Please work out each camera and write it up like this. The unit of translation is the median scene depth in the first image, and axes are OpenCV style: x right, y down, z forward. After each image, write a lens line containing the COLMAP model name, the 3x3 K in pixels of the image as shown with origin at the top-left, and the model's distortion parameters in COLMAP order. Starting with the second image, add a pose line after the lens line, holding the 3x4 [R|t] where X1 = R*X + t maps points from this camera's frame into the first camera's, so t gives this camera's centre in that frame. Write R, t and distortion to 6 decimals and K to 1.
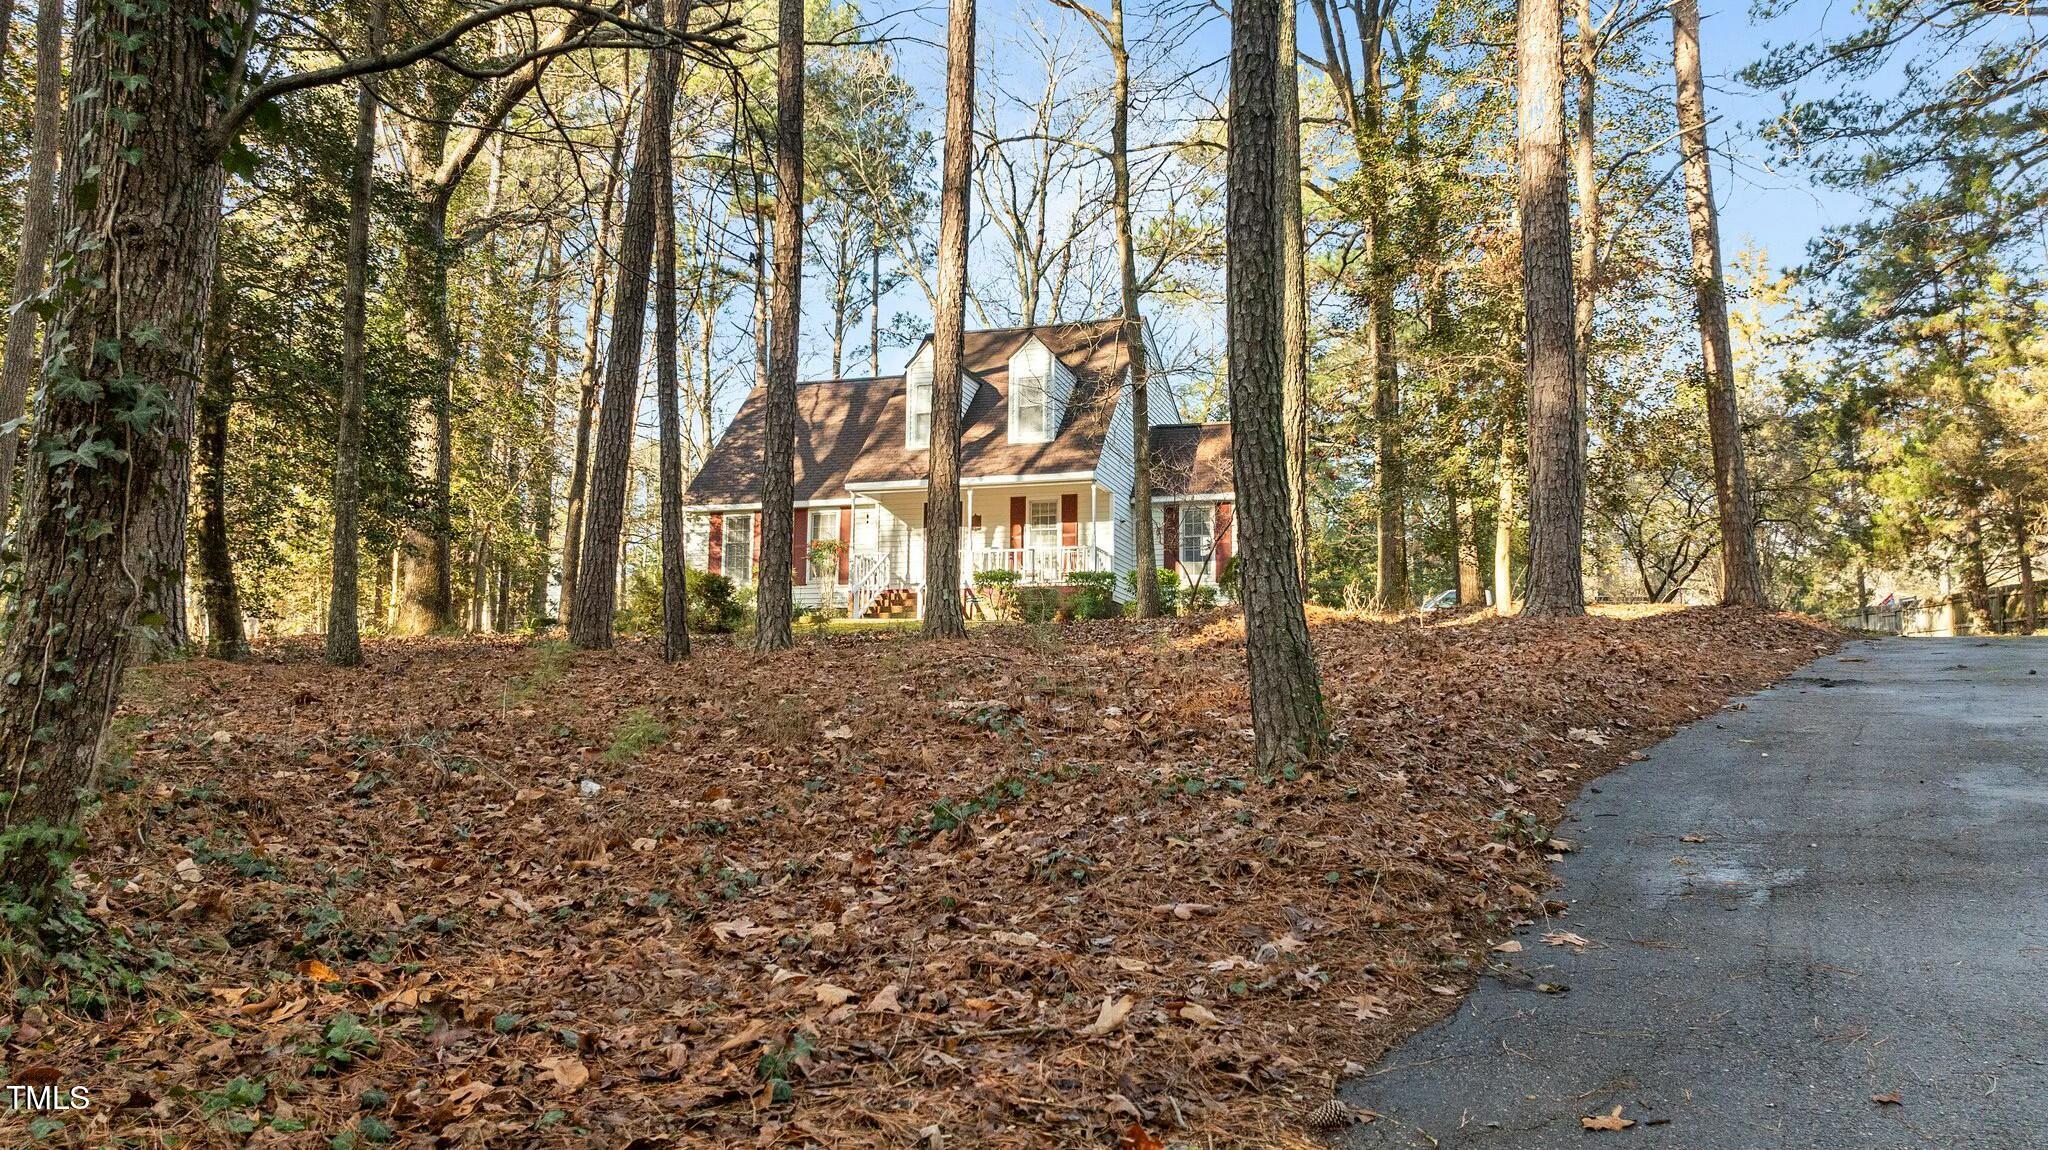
lens RADIAL K [[1454.8, 0, 1021.4], [0, 1454.8, 571.3], [0, 0, 1]] dist [-0.025010, 0.009534]
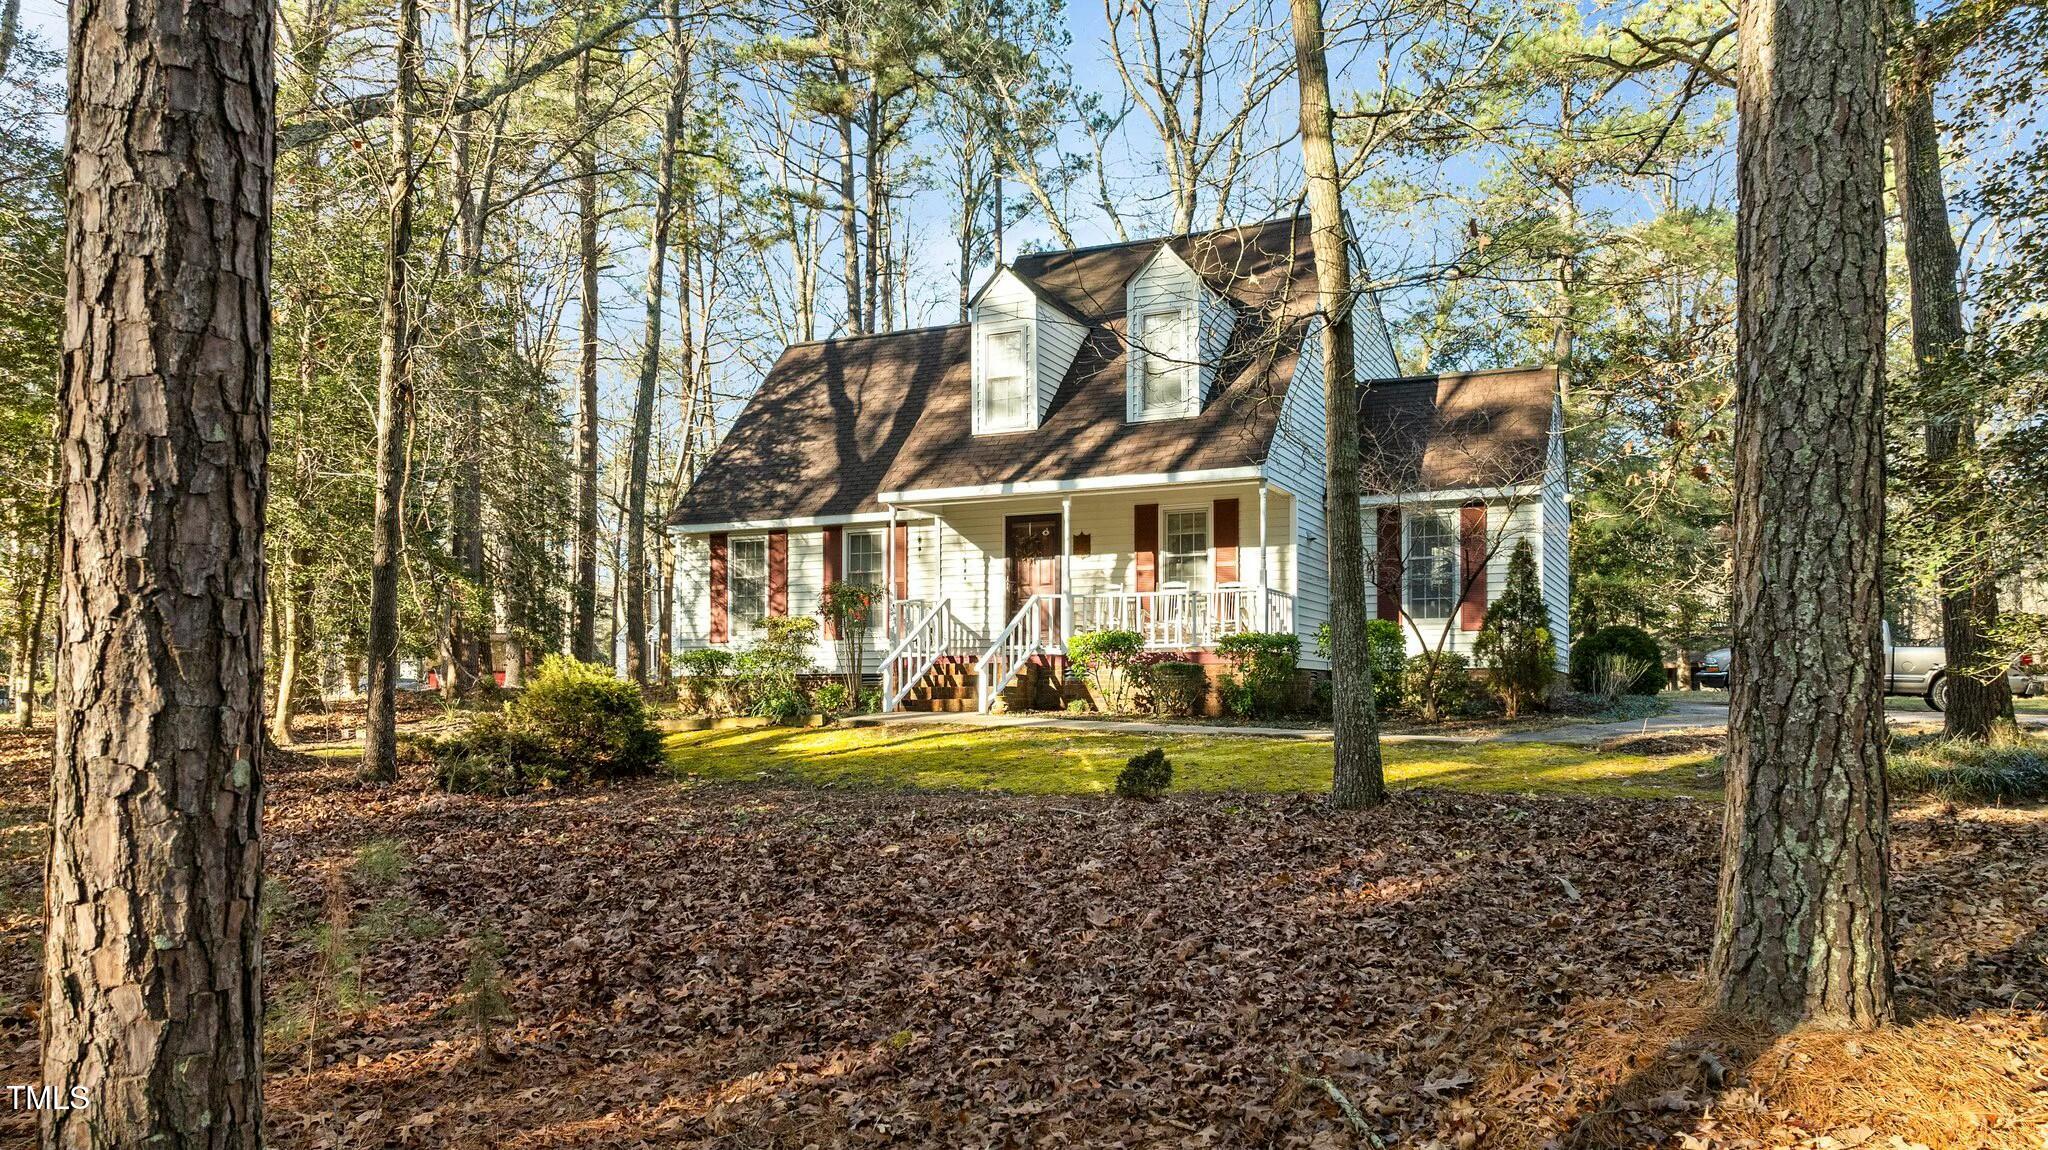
lens RADIAL K [[1492.3, 0, 1025.8], [0, 1492.3, 646.2], [0, 0, 1]] dist [0.042012, 0.000092]
pose [[0.991504, -0.014927, -0.129216, 0.028282], [0.025090, 0.996685, 0.077387, -0.040231], [0.127633, -0.079972, 0.988592, 0.319229]]
